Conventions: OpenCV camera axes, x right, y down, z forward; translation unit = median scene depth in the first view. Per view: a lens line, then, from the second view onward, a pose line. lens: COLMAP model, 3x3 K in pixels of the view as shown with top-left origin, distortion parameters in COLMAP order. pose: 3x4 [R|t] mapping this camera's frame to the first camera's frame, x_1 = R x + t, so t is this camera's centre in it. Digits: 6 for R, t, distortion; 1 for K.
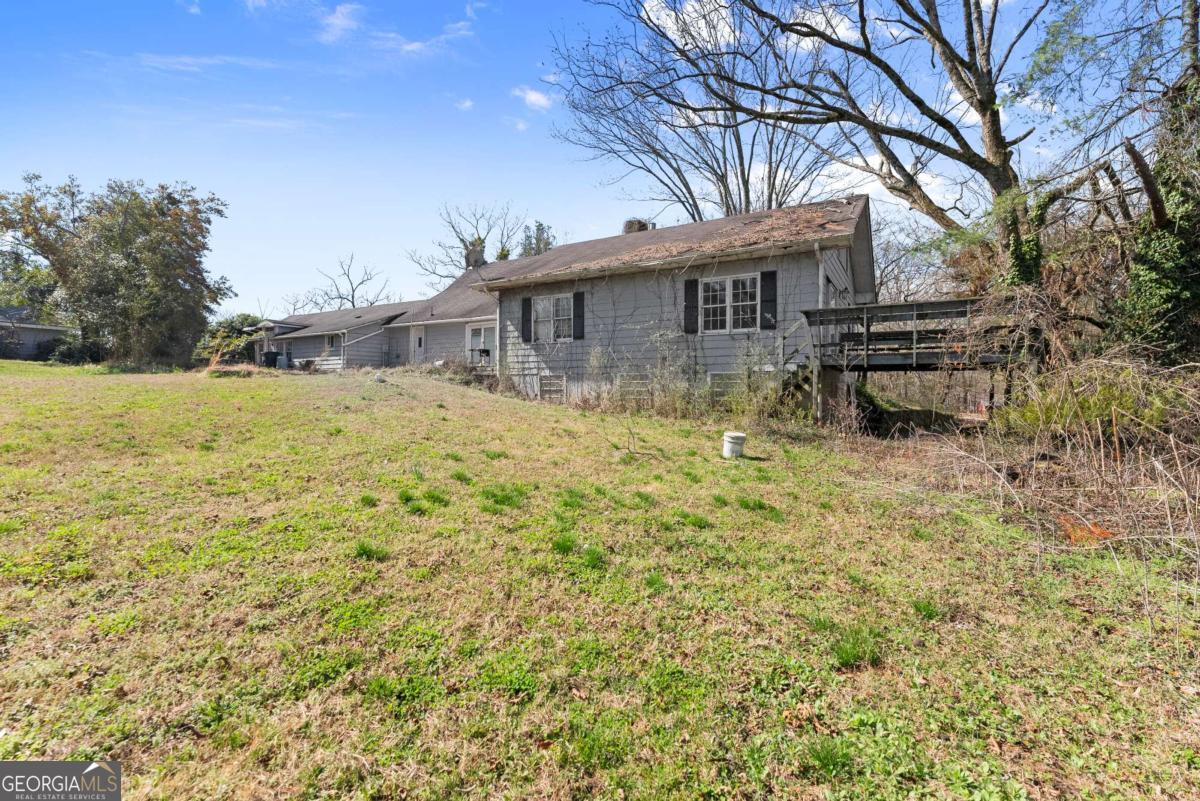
lens RADIAL K [[507.3, 0, 593.8], [0, 507.3, 389.4], [0, 0, 1]] dist [-0.004066, 0.000034]
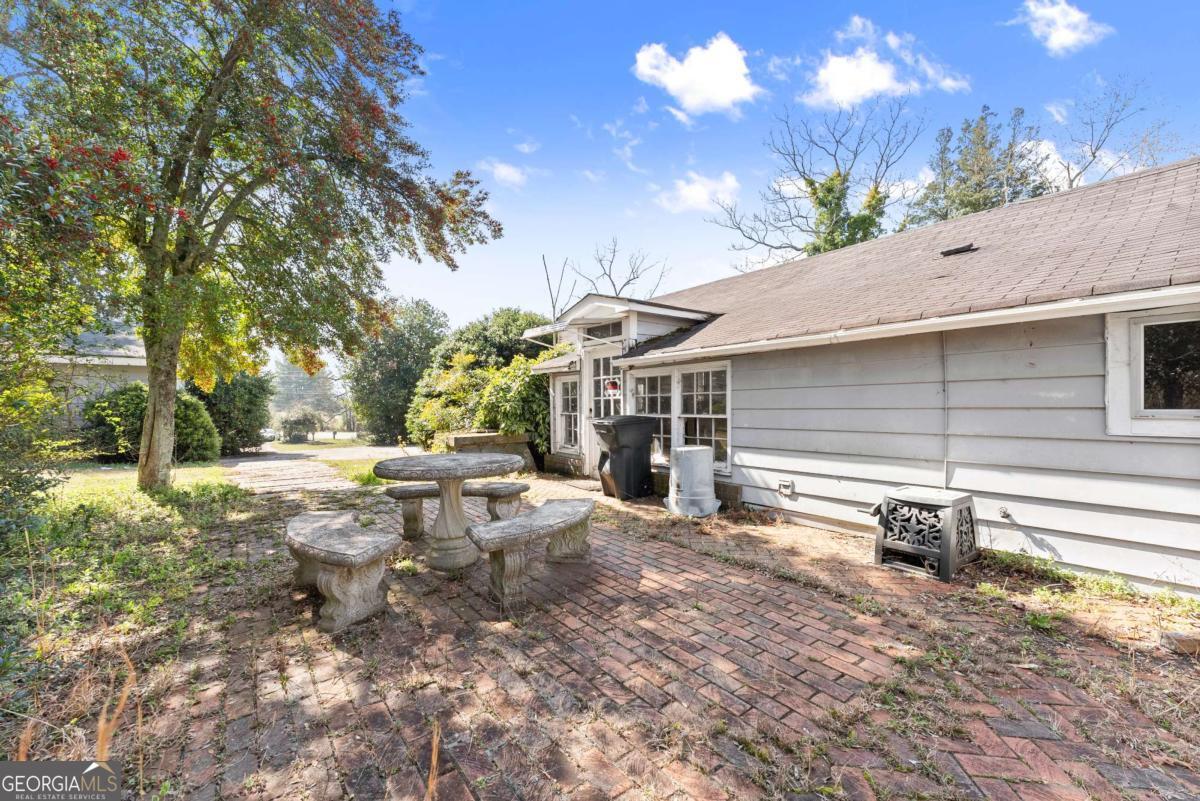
lens RADIAL K [[482.0, 0, 598.7], [0, 482.0, 405.4], [0, 0, 1]] dist [0.003818, 0.000372]
pose [[0.930146, -0.015520, -0.366863, -0.966606], [0.016662, 0.999861, -0.000056, -0.137014], [0.366813, -0.006060, 0.930275, 1.332236]]
